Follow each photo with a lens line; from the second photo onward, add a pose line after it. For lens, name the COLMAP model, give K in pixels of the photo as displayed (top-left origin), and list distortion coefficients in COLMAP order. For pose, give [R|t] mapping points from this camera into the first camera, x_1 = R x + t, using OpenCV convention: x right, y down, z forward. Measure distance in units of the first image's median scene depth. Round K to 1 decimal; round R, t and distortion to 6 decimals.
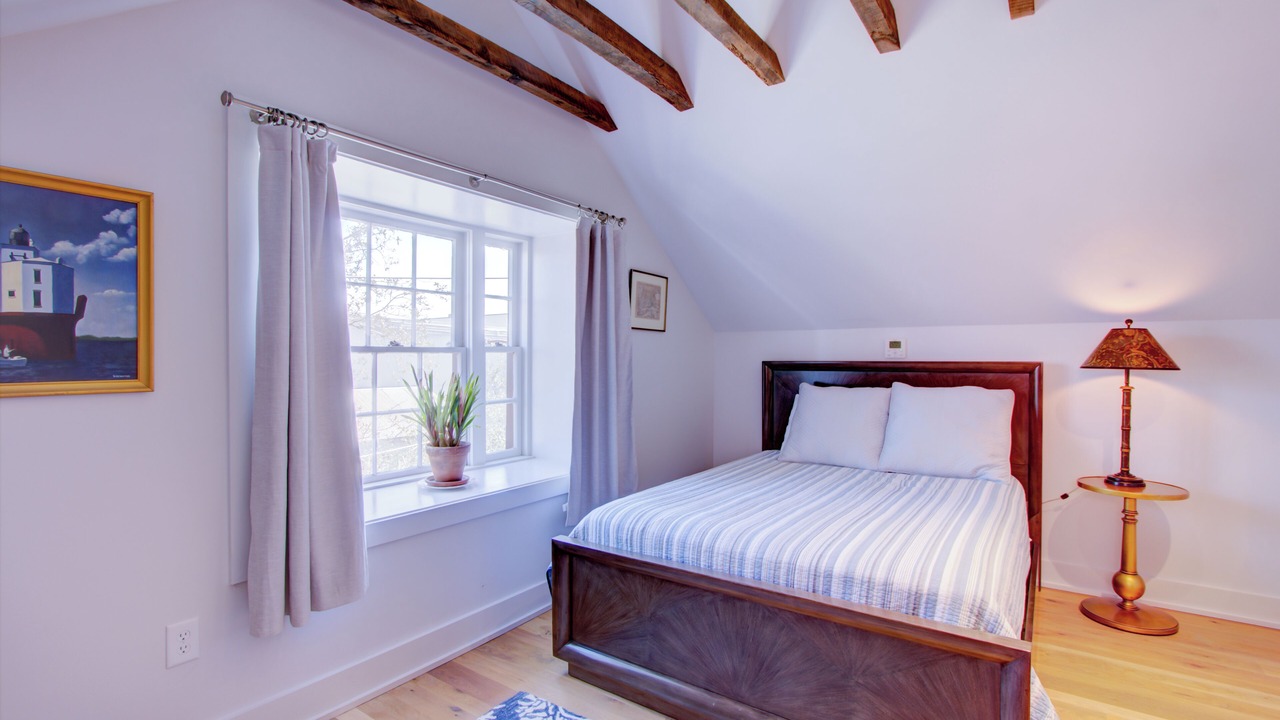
lens RADIAL K [[591.0, 0, 636.2], [0, 591.0, 362.2], [0, 0, 1]] dist [-0.025252, 0.006243]
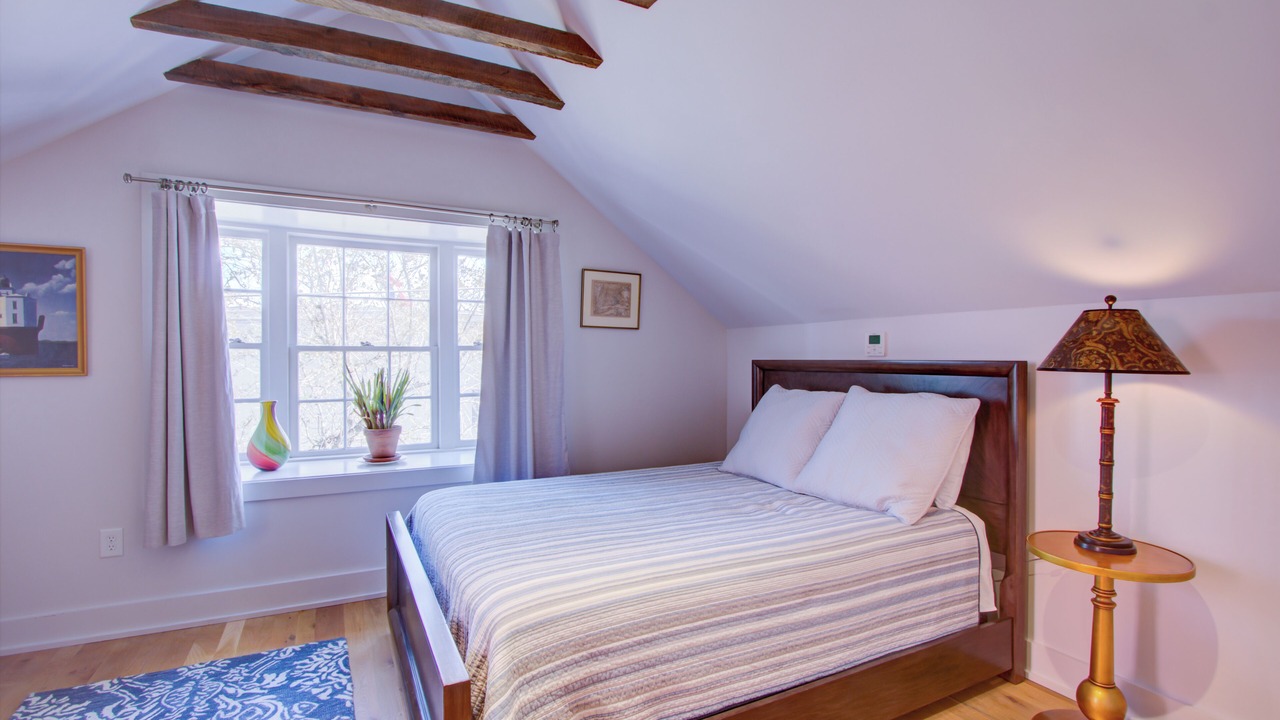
lens RADIAL K [[591.0, 0, 636.2], [0, 591.0, 362.2], [0, 0, 1]] dist [-0.025252, 0.006243]
pose [[0.886921, 0.004874, -0.461895, 0.681977], [-0.005389, 0.999985, 0.000205, 0.003466], [0.461889, 0.002307, 0.886935, 0.178143]]
